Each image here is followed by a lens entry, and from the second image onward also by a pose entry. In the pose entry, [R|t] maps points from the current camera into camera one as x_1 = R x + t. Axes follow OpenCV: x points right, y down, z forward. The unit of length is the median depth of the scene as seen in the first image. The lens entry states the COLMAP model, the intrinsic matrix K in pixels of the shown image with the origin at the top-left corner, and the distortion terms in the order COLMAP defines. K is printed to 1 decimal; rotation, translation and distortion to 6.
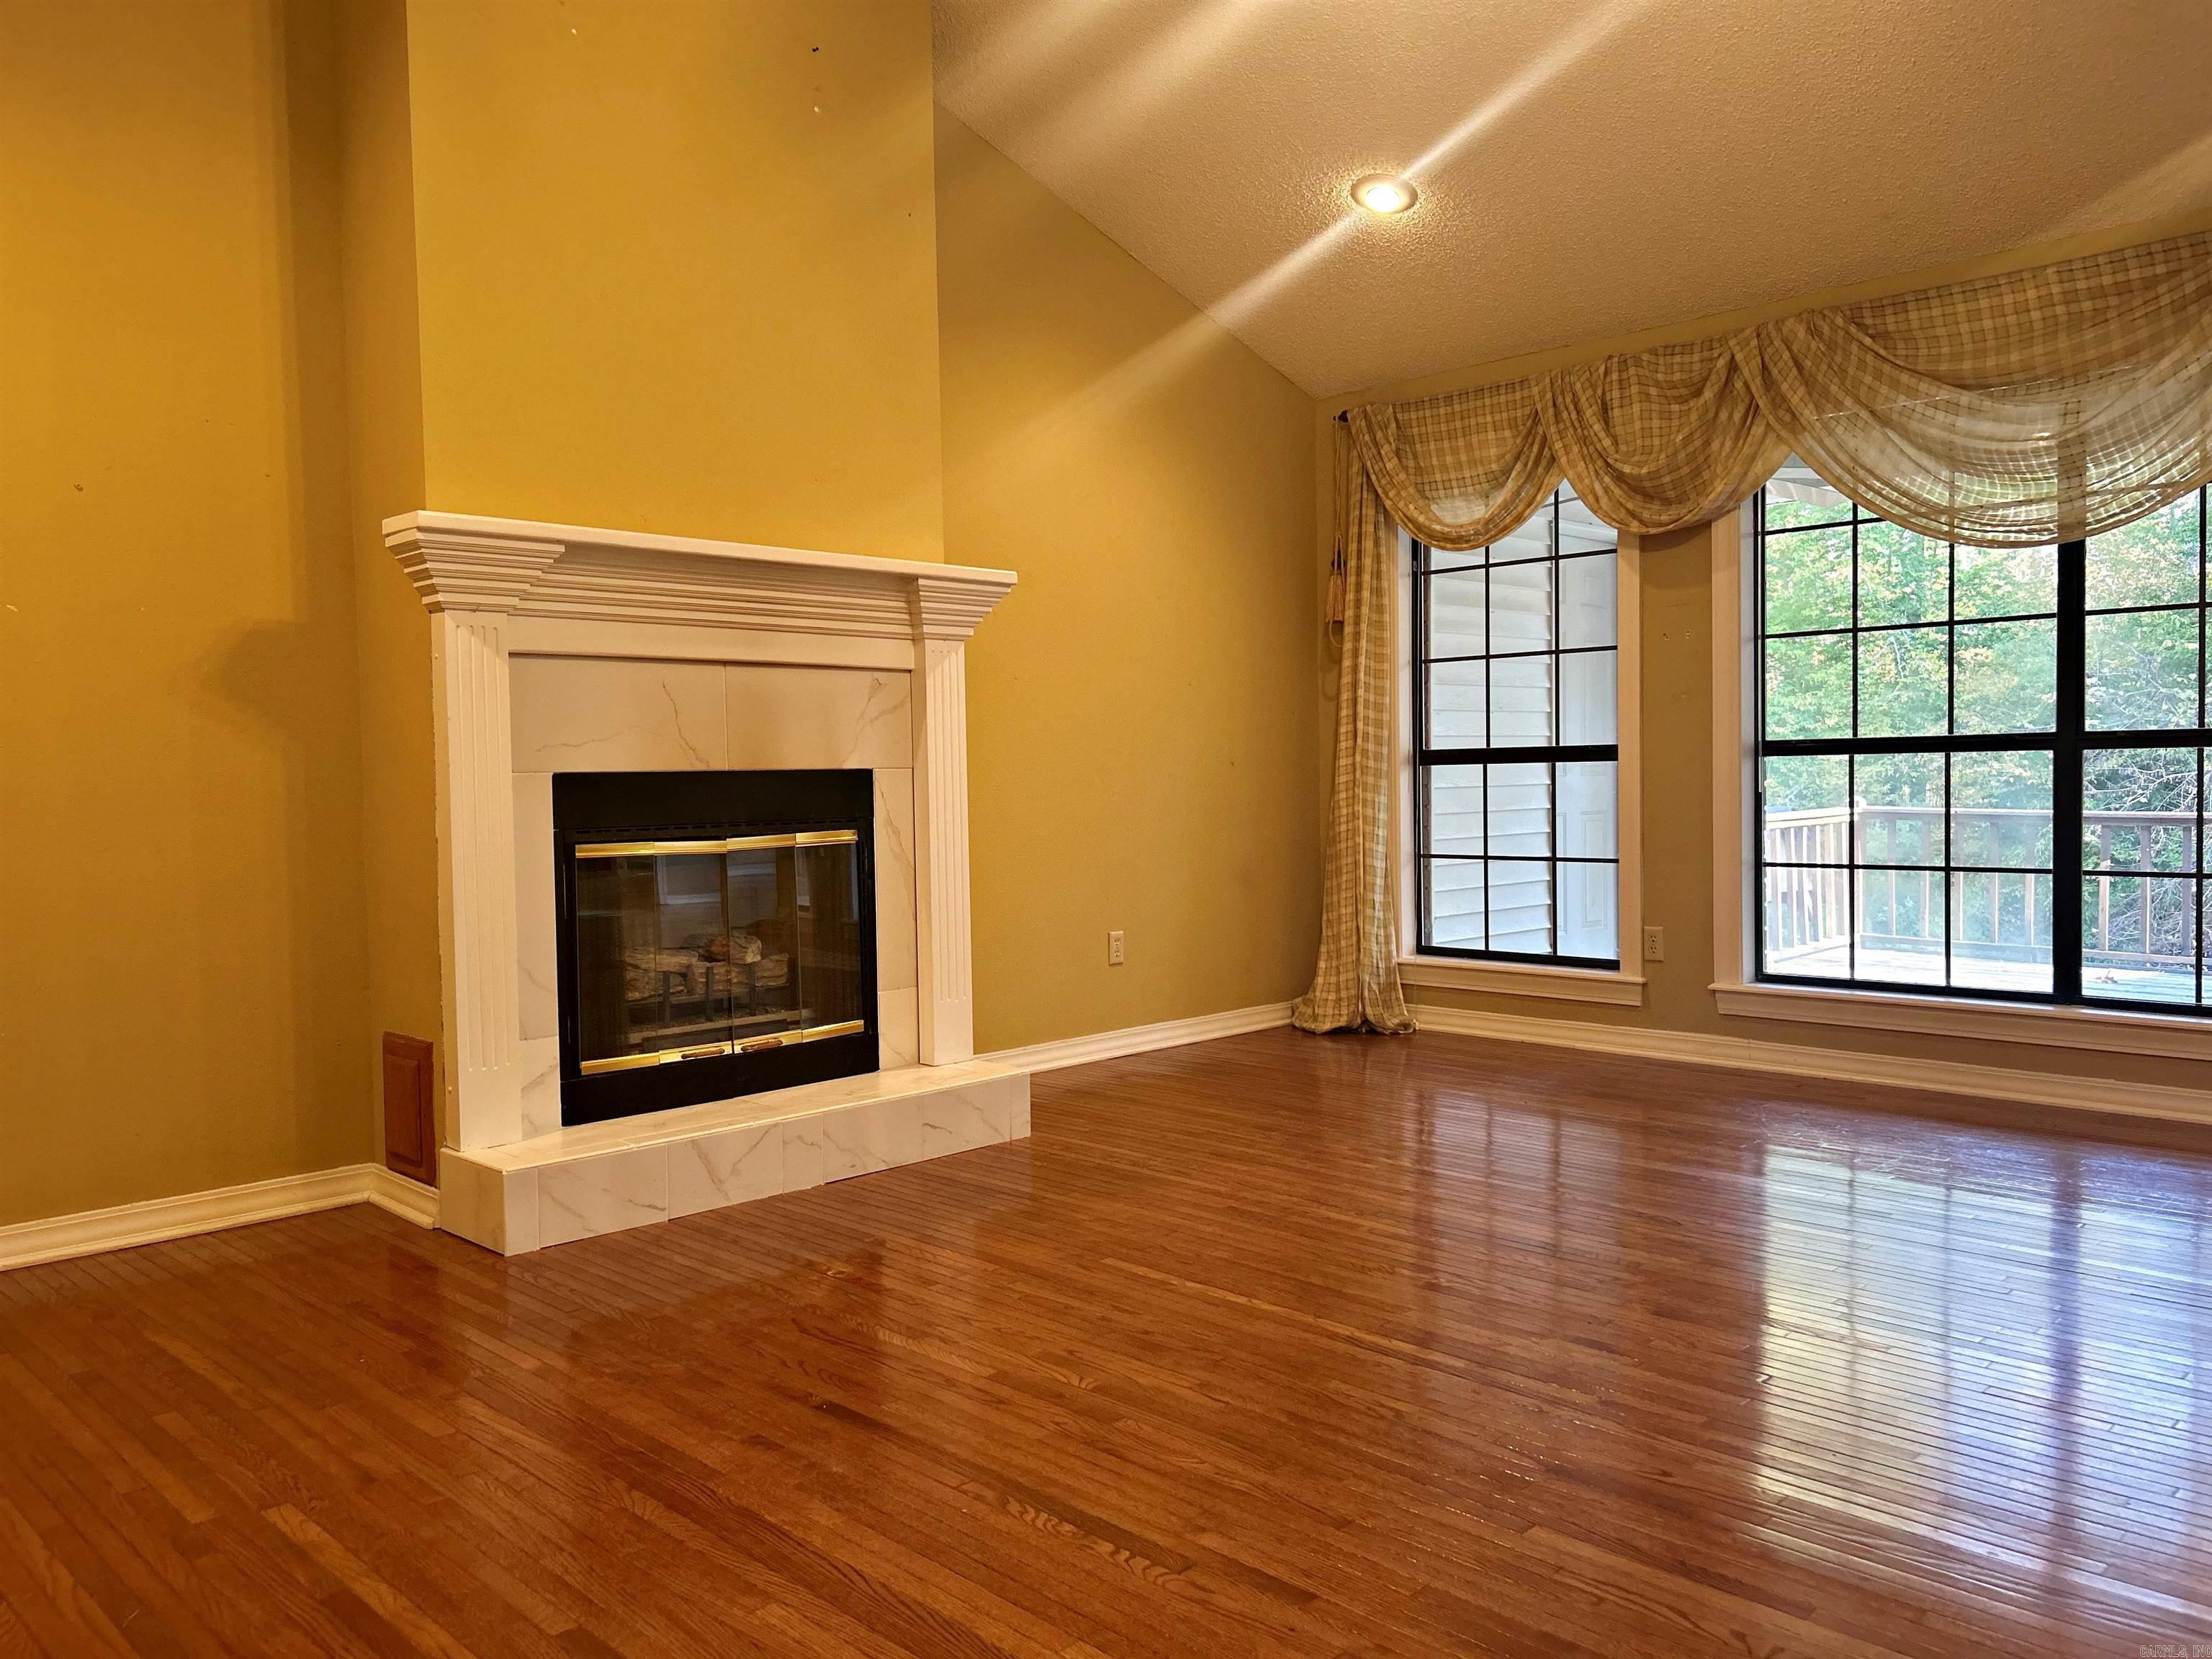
lens RADIAL K [[1655.4, 0, 1106.0], [0, 1655.4, 829.5], [0, 0, 1]] dist [0.048492, -0.005047]
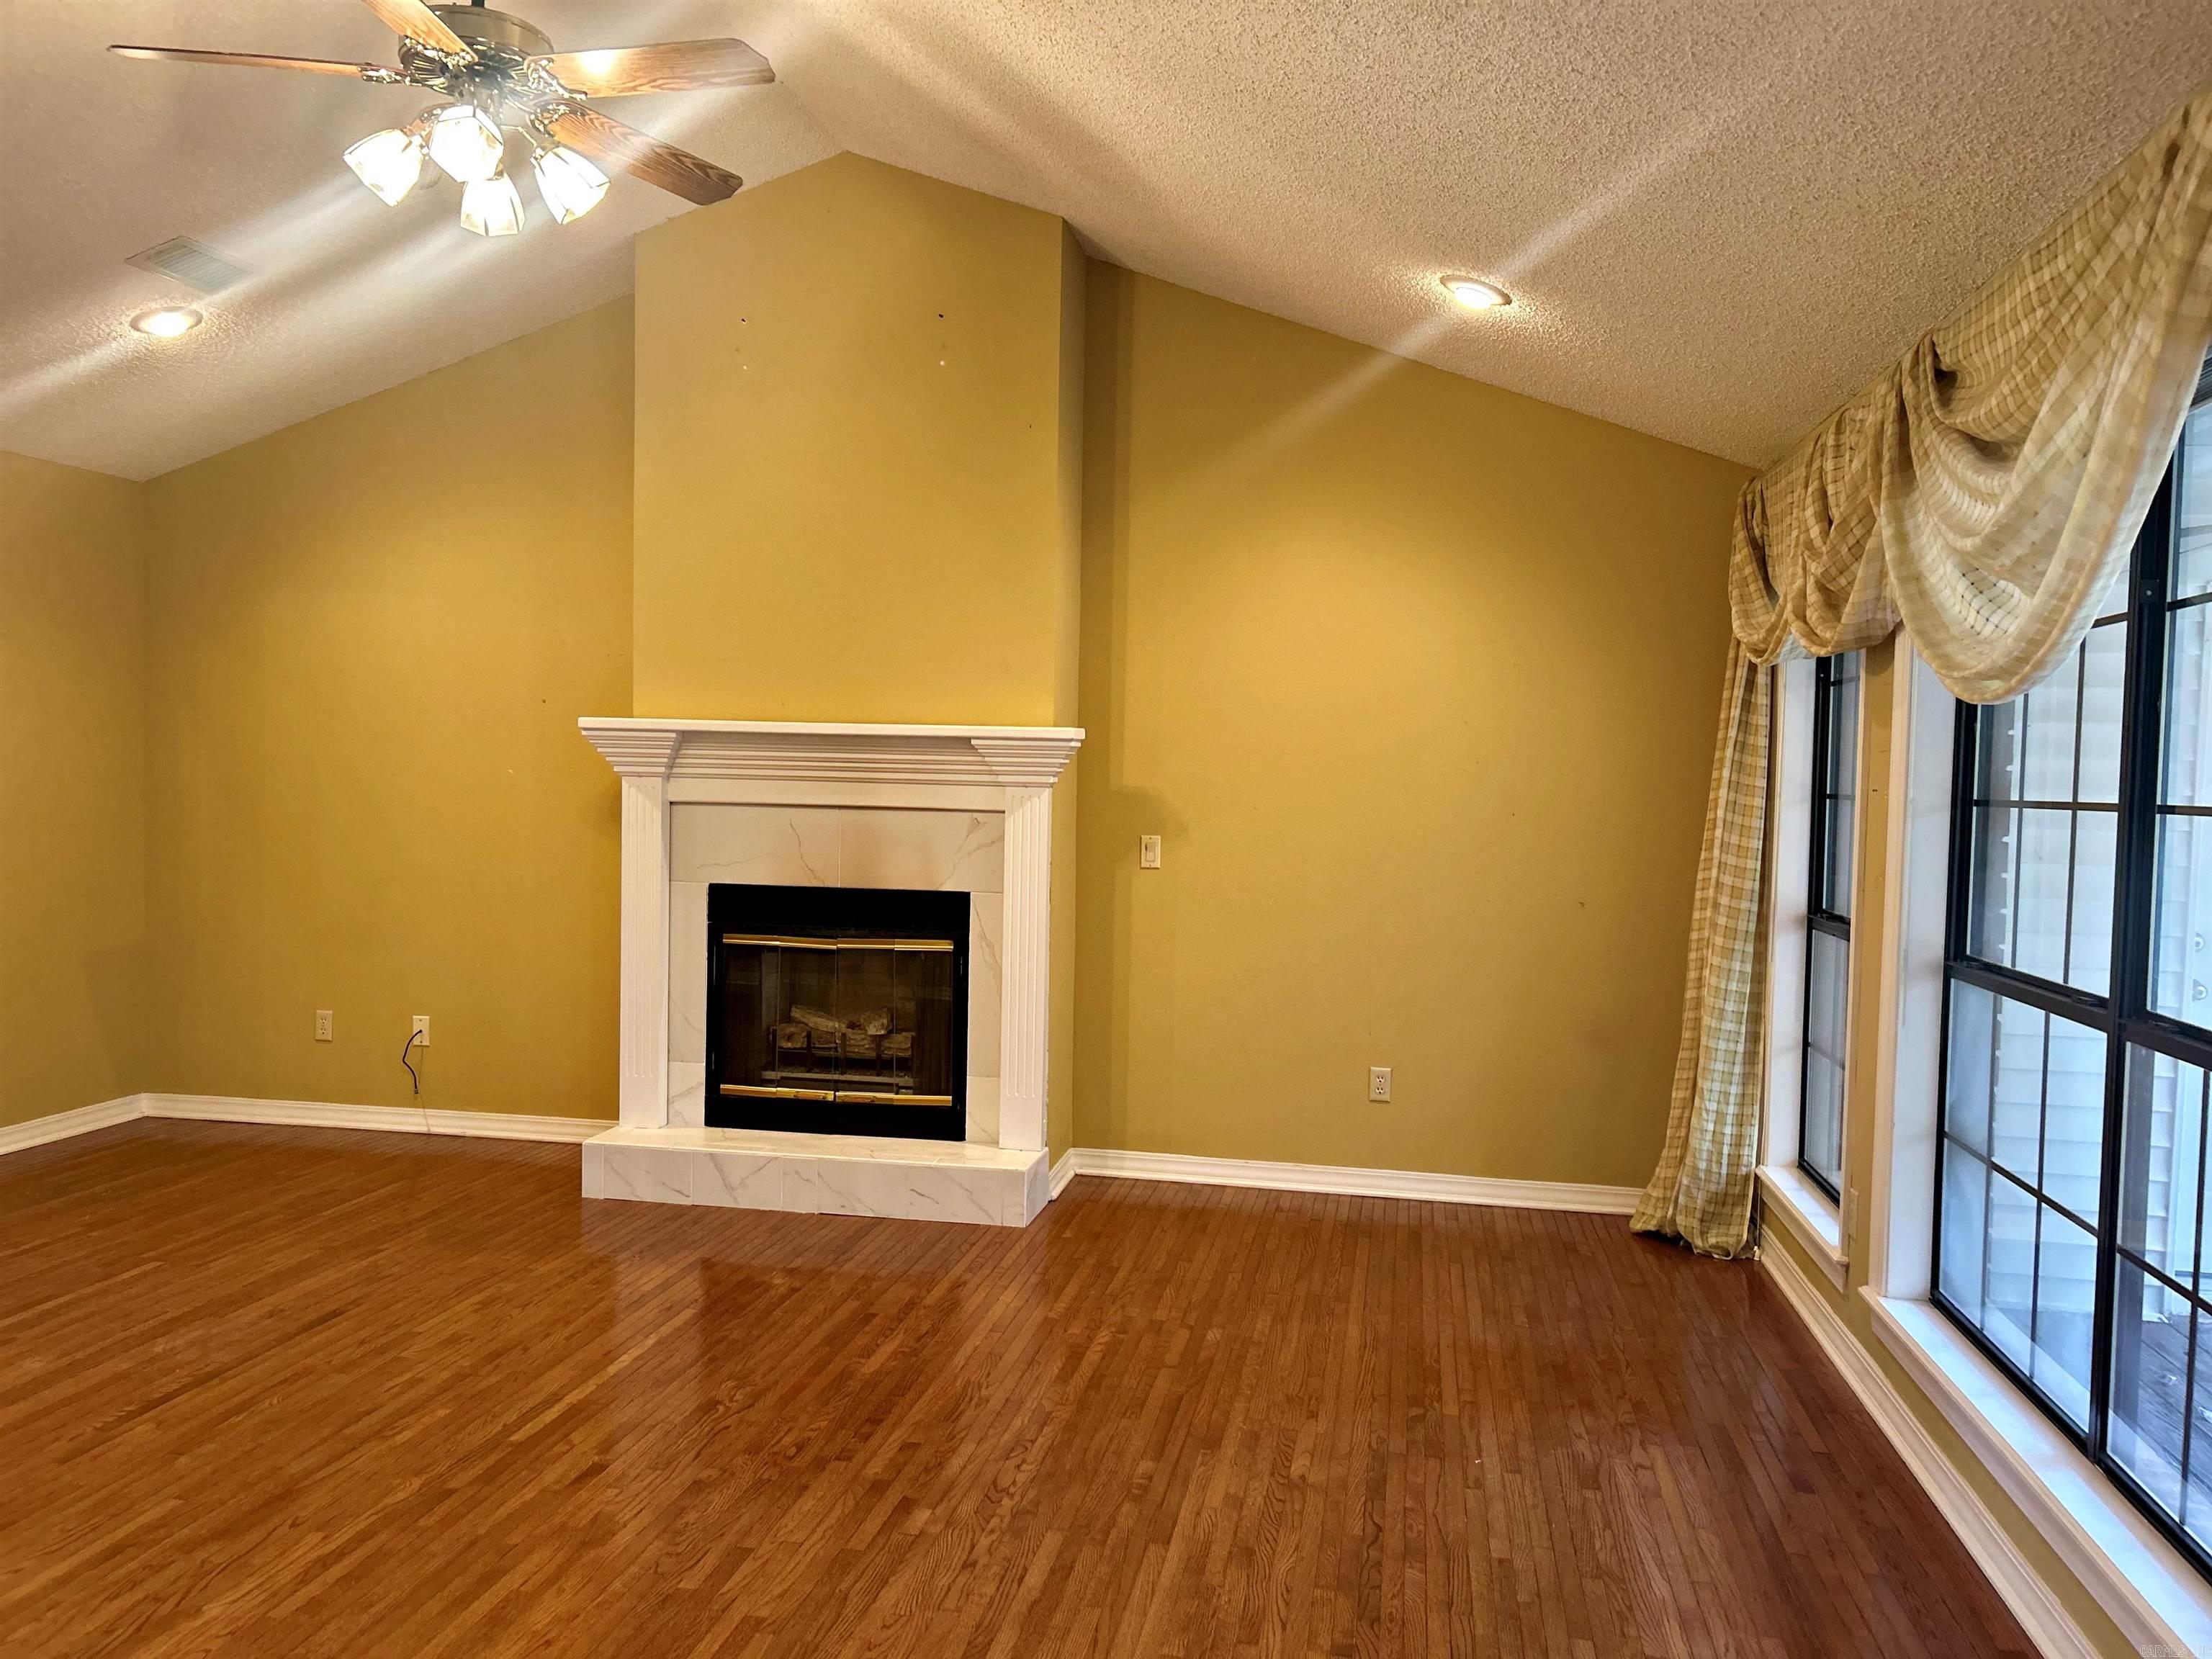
lens RADIAL K [[1652.0, 0, 1106.0], [0, 1652.0, 829.5], [0, 0, 1]] dist [0.045699, -0.043787]
pose [[0.564727, 0.055403, -0.823416, 0.821130], [-0.054812, 0.998059, 0.029562, -0.111559], [0.823455, 0.028438, 0.566668, 0.357044]]
